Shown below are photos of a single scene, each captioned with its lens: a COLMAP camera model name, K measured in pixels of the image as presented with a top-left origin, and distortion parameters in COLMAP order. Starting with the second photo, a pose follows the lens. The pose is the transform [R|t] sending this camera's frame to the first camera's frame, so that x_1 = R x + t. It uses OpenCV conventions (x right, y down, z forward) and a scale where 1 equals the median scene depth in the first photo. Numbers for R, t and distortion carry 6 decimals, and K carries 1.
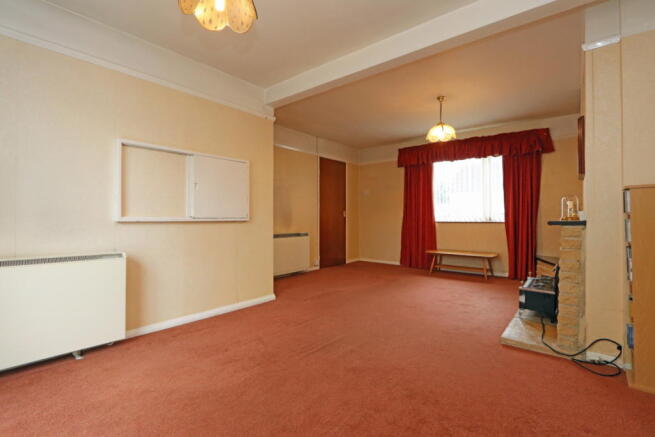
lens RADIAL K [[302.3, 0, 324.5], [0, 302.3, 215.6], [0, 0, 1]] dist [-0.016251, 0.003692]
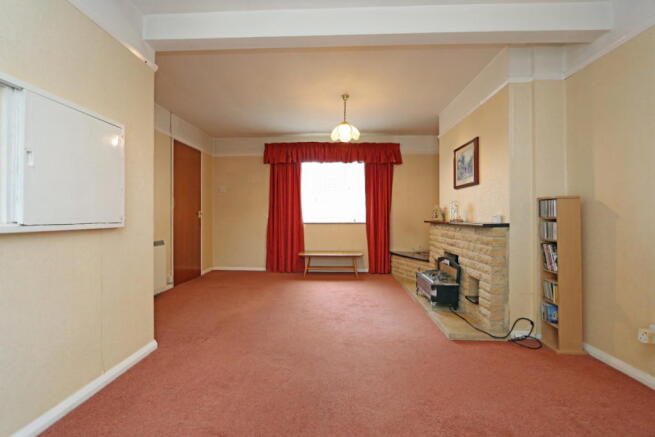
lens RADIAL K [[302.3, 0, 327.0], [0, 302.3, 216.4], [0, 0, 1]] dist [-0.016251, 0.003692]
pose [[0.800836, 0.000878, 0.598884, -0.195595], [-0.003285, 0.999990, 0.002926, -0.005238], [-0.598875, -0.004311, 0.800831, 0.205007]]
